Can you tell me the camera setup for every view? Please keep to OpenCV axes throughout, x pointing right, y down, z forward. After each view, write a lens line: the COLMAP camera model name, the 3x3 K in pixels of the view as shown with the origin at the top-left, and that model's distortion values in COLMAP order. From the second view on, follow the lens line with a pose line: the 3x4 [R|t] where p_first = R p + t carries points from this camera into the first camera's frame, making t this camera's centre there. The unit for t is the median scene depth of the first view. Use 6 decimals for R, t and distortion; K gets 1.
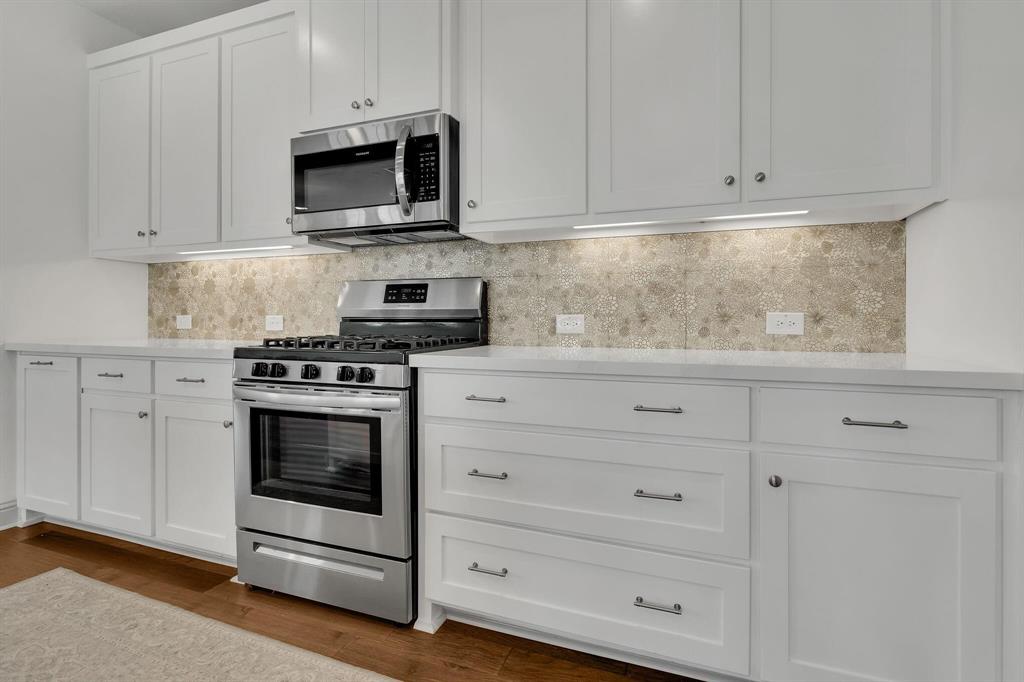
lens RADIAL K [[469.3, 0, 510.6], [0, 469.3, 321.6], [0, 0, 1]] dist [-0.004777, 0.001176]
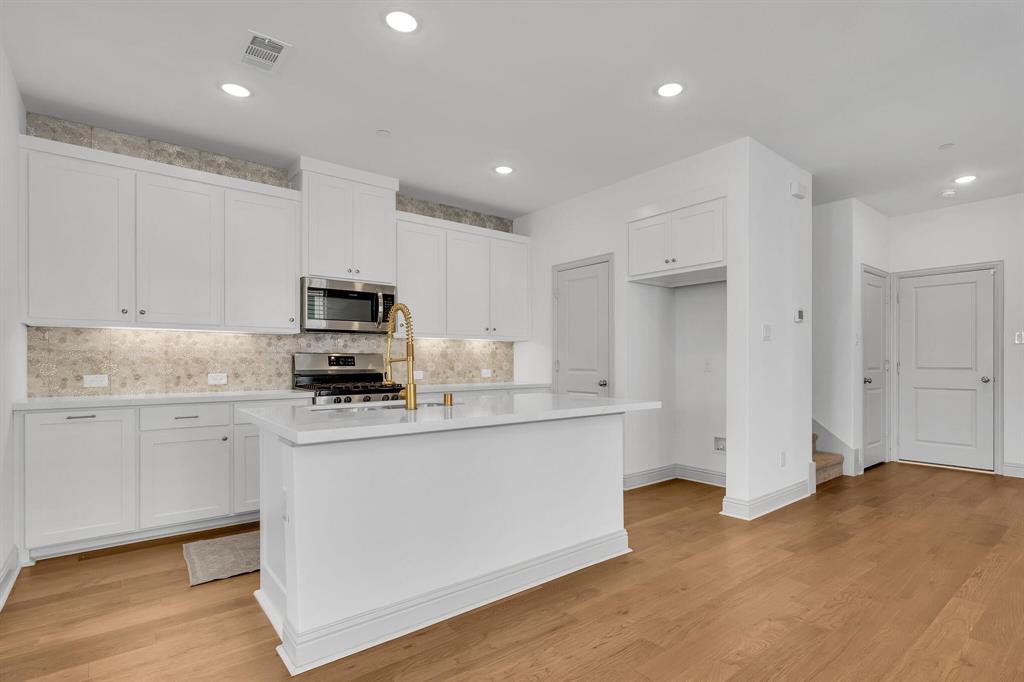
lens RADIAL K [[508.8, 0, 550.0], [0, 508.8, 361.3], [0, 0, 1]] dist [-0.004705, 0.001369]
pose [[0.497763, 0.000414, 0.867313, -1.831841], [0.009598, 0.999936, -0.005985, -0.044390], [-0.867260, 0.011304, 0.497727, -0.869674]]
